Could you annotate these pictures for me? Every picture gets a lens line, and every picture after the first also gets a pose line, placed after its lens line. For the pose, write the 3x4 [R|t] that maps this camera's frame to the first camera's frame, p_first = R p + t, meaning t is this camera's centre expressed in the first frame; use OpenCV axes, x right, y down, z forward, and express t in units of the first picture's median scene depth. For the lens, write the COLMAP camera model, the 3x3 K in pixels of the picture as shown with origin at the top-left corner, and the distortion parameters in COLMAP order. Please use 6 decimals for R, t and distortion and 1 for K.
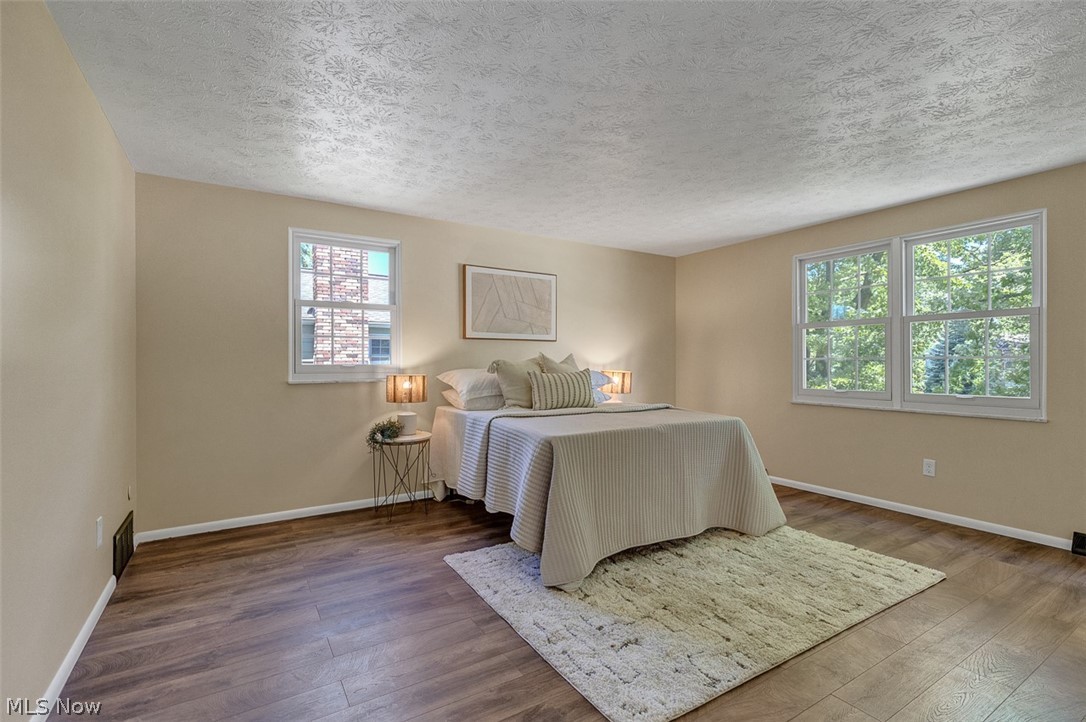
lens RADIAL K [[494.6, 0, 542.8], [0, 494.6, 362.9], [0, 0, 1]] dist [0.007213, -0.001770]
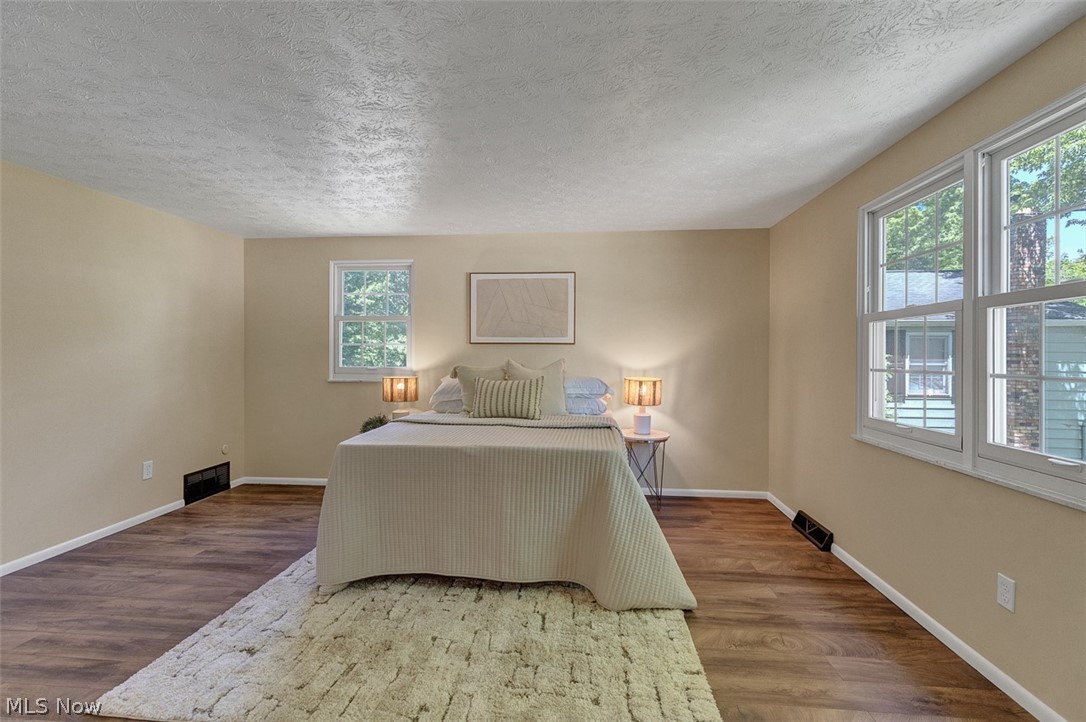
lens RADIAL K [[494.6, 0, 538.5], [0, 494.6, 360.3], [0, 0, 1]] dist [0.007213, -0.001770]
pose [[0.793631, 0.011710, -0.608286, 0.740666], [-0.004725, 0.999903, 0.013084, -0.034925], [0.608381, -0.007510, 0.793610, 0.315765]]
